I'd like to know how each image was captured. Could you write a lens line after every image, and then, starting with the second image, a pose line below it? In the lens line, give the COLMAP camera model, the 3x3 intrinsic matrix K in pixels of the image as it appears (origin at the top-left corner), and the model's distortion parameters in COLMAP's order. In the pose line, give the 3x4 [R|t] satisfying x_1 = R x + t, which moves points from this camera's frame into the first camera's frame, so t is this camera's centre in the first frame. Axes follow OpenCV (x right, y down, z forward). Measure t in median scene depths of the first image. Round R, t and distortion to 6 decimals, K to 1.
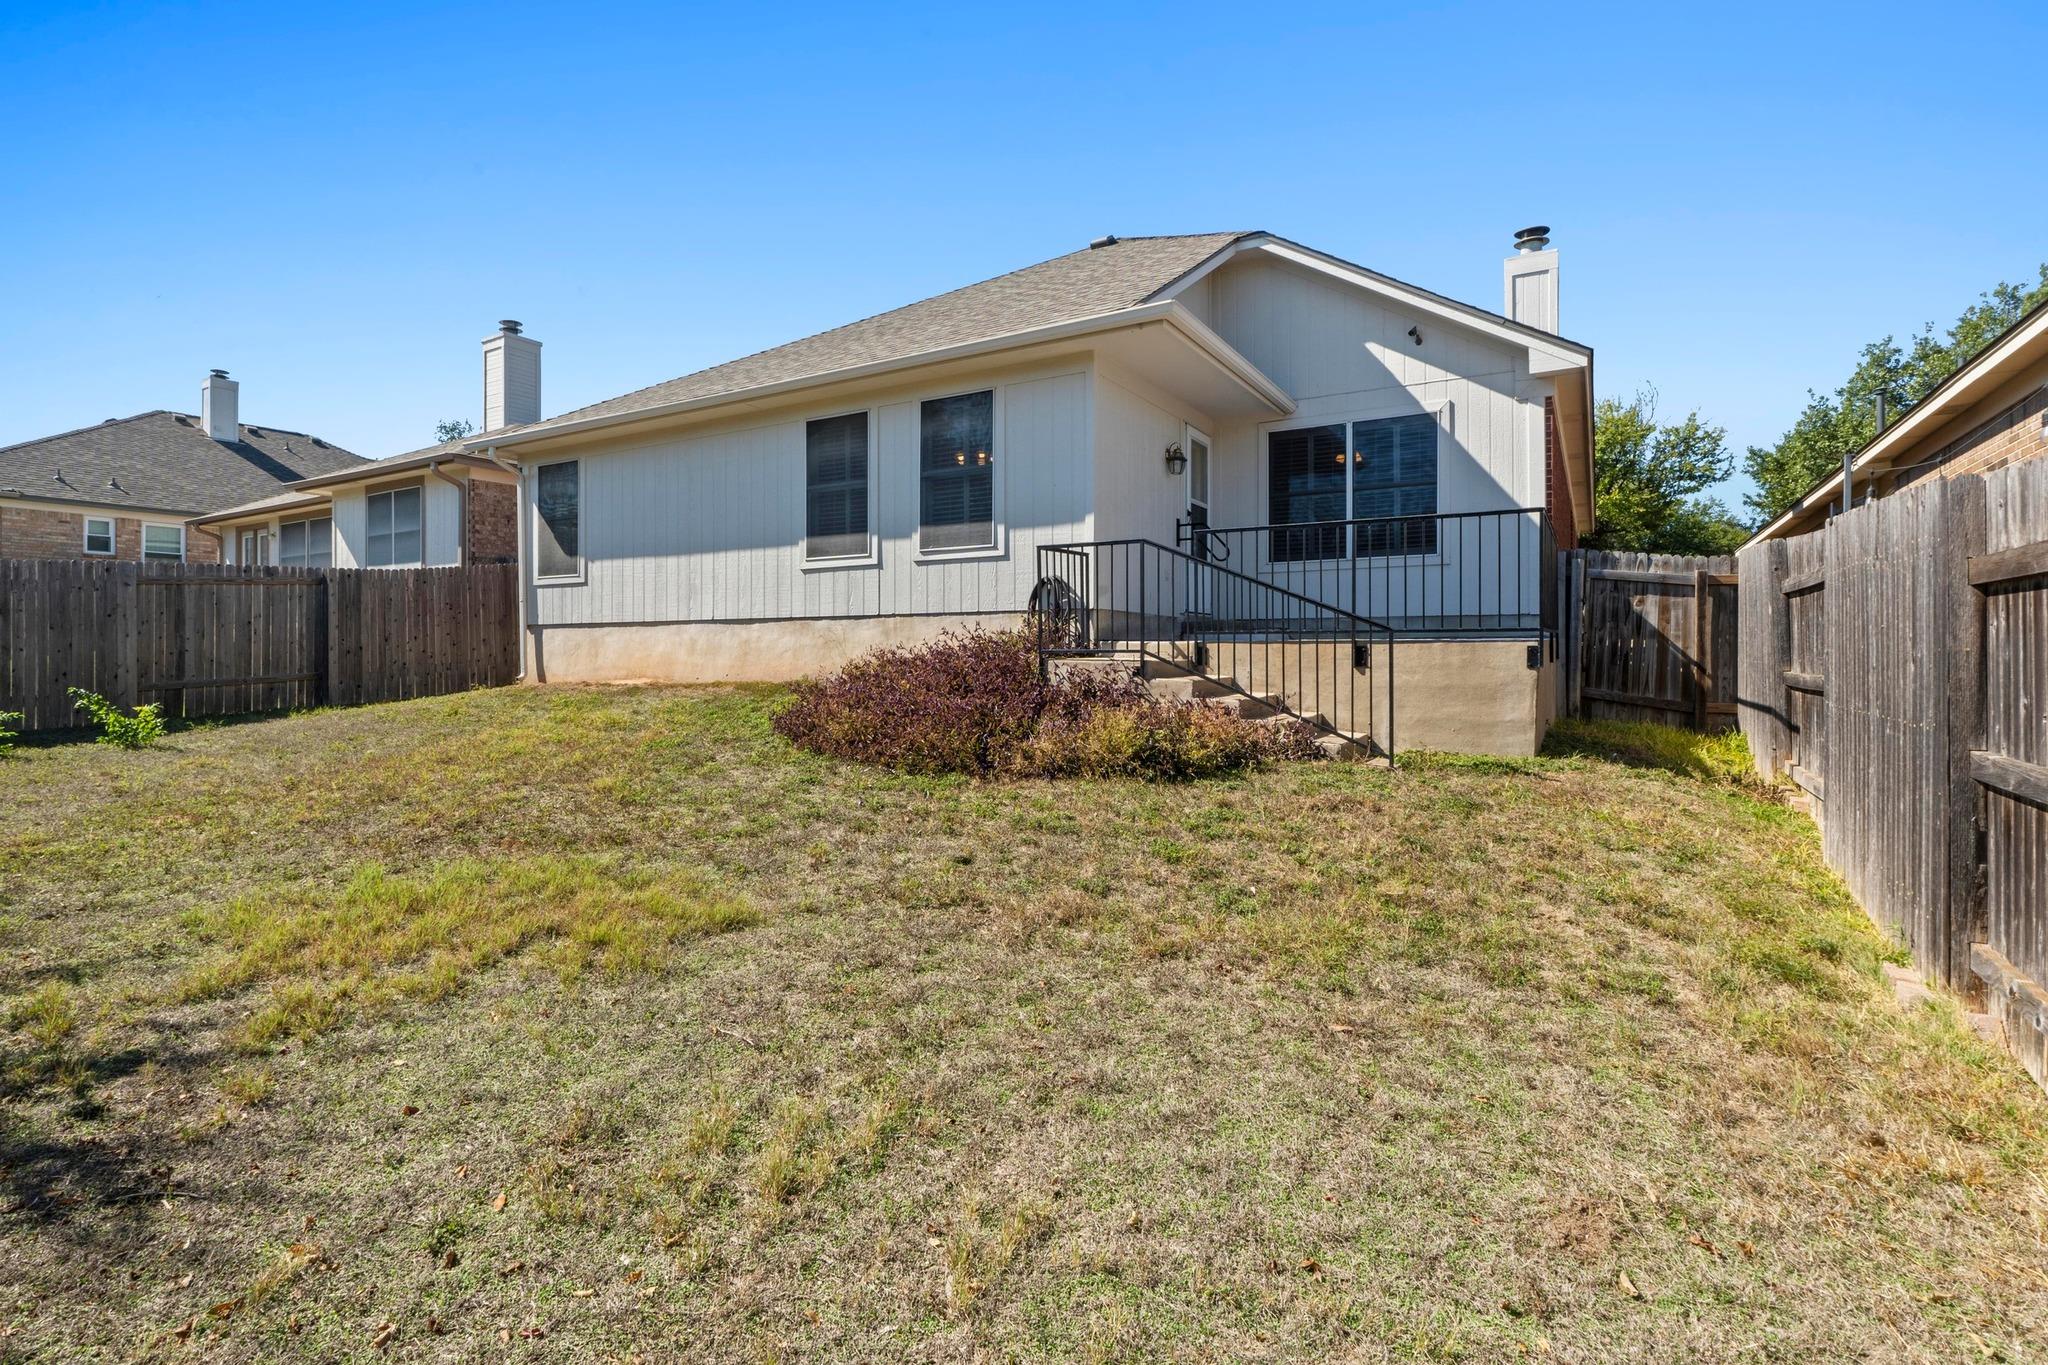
lens RADIAL K [[977.5, 0, 1003.9], [0, 977.5, 676.0], [0, 0, 1]] dist [-0.000367, -0.000274]
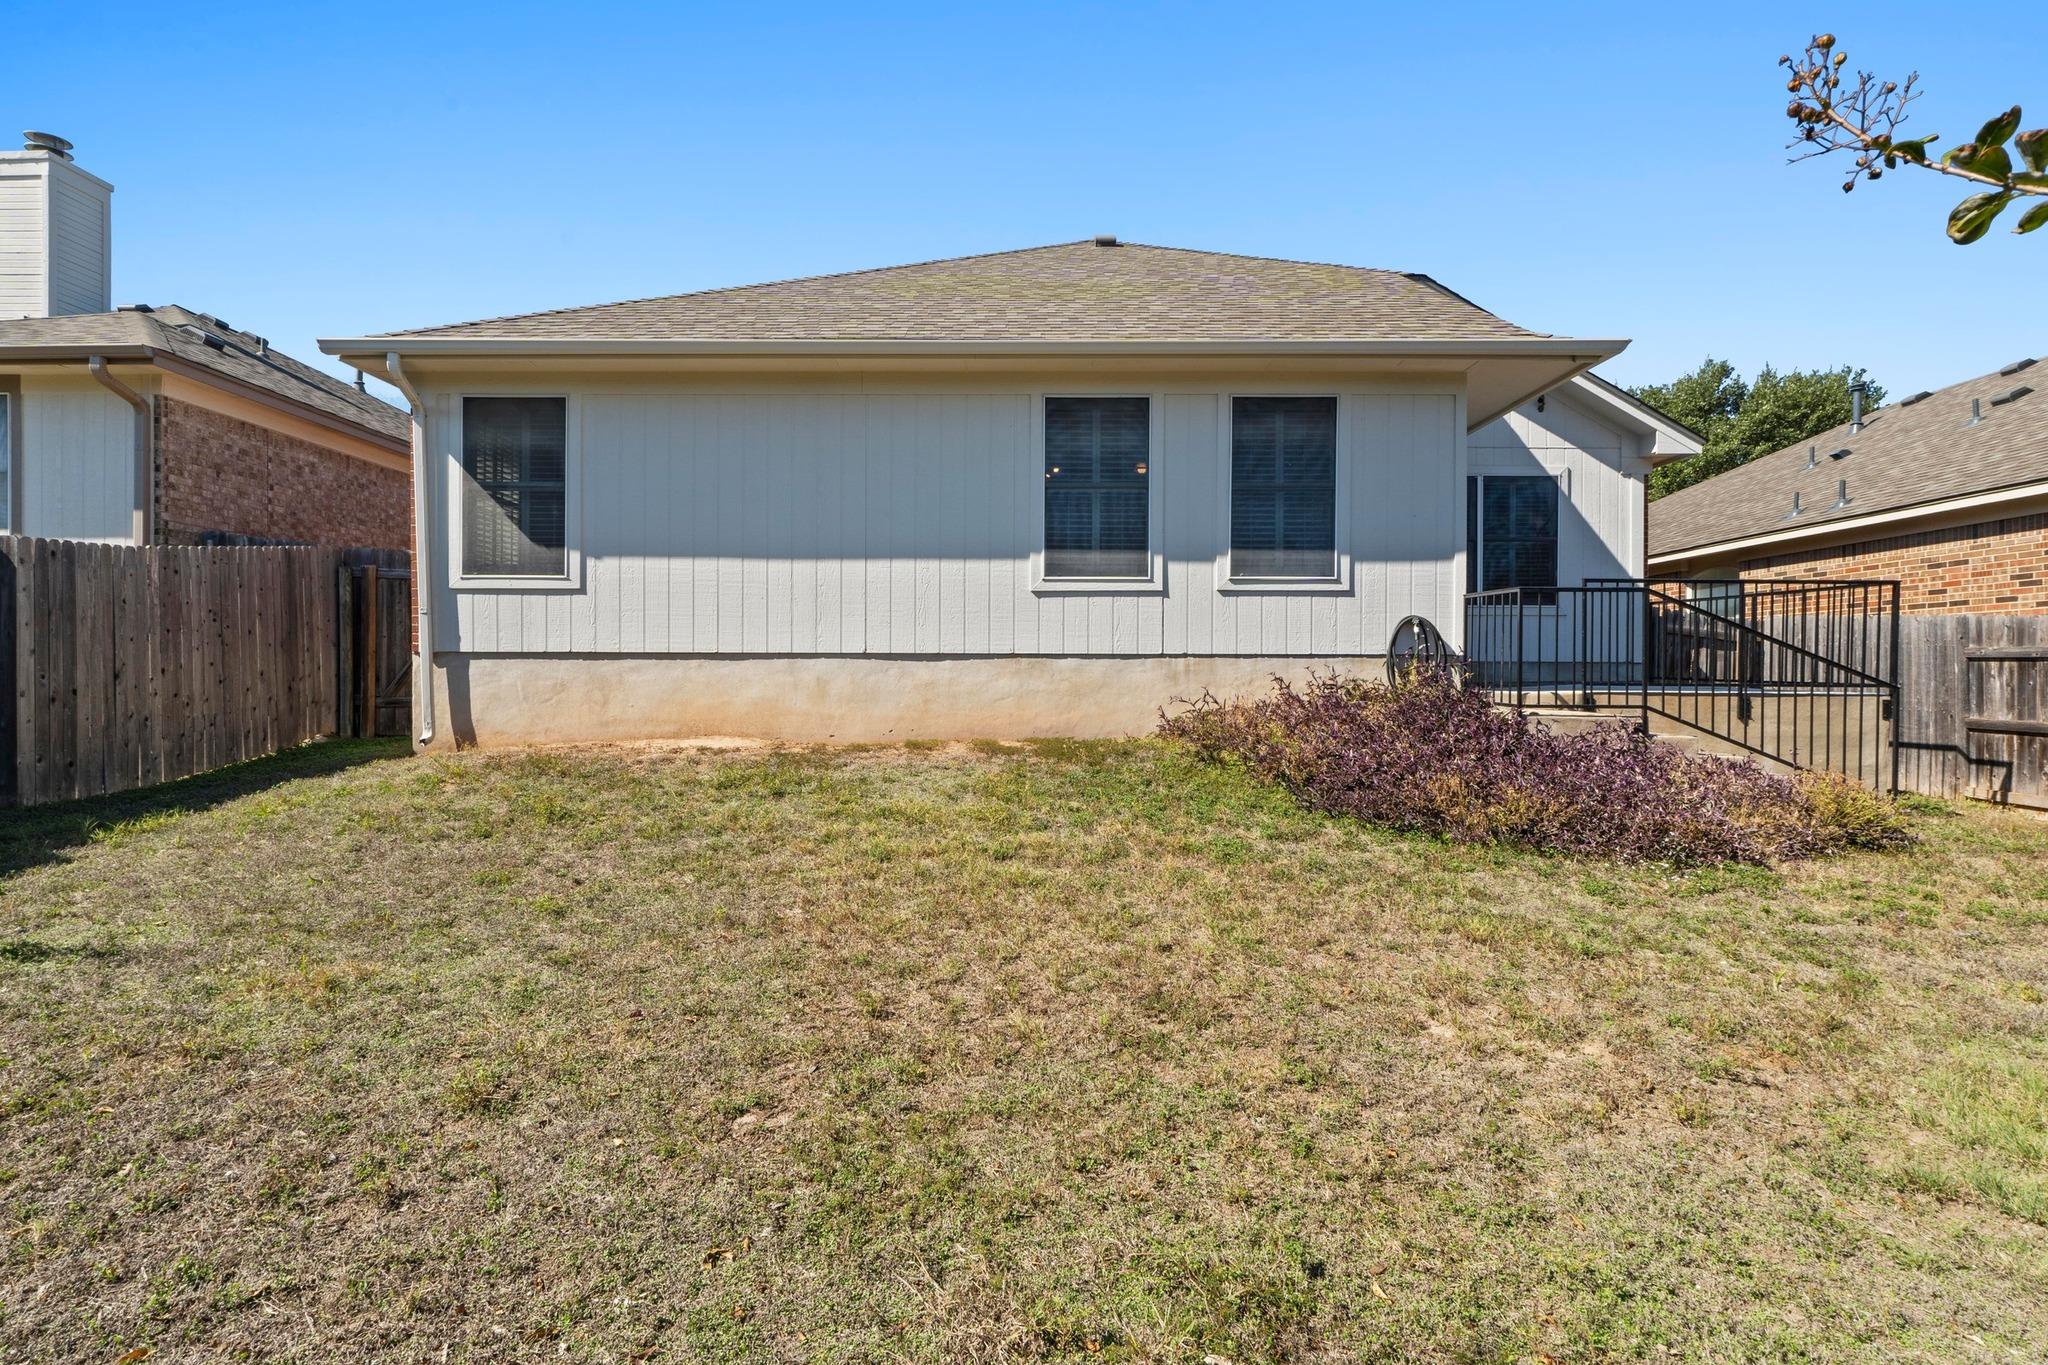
lens RADIAL K [[966.5, 0, 984.1], [0, 966.5, 688.6], [0, 0, 1]] dist [-0.000990, 0.000670]
pose [[0.859216, -0.006094, 0.511577, -0.618157], [0.006740, 0.999977, 0.000592, -0.033633], [-0.511569, 0.002939, 0.859237, 0.370138]]
